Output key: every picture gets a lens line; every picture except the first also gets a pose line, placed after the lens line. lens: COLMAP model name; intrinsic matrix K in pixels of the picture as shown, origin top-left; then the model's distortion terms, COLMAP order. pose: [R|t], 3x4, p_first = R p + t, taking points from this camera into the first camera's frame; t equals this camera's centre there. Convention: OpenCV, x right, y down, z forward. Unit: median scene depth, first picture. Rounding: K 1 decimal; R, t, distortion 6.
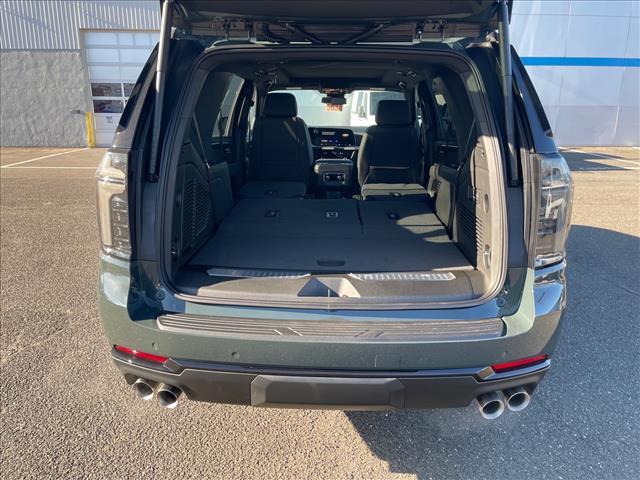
lens RADIAL K [[477.1, 0, 320.0], [0, 477.1, 240.0], [0, 0, 1]] dist [0.035622, -0.065844]
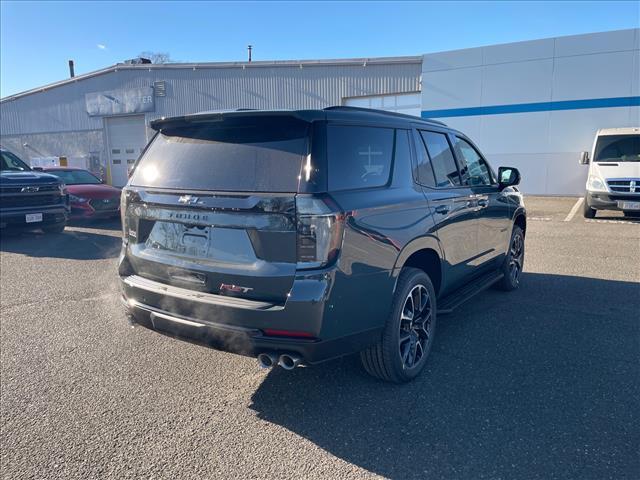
lens RADIAL K [[477.1, 0, 320.0], [0, 477.1, 240.0], [0, 0, 1]] dist [0.035622, -0.065844]
pose [[0.839087, 0.069148, -0.539584, 1.154482], [-0.123106, 0.990293, -0.064531, 0.060521], [0.529885, 0.120573, 0.839455, -0.152604]]
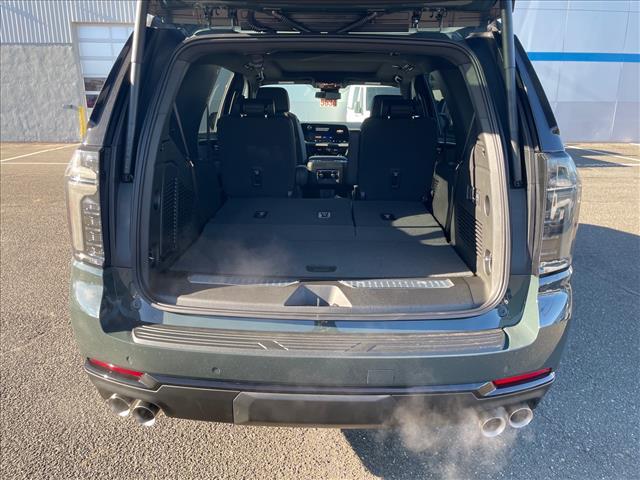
lens RADIAL K [[477.1, 0, 320.0], [0, 477.1, 240.0], [0, 0, 1]] dist [0.035622, -0.065844]
pose [[0.999976, 0.000211, 0.006885, 0.014892], [-0.000272, 0.999960, 0.008885, -0.016914], [-0.006883, -0.008887, 0.999937, 0.066643]]
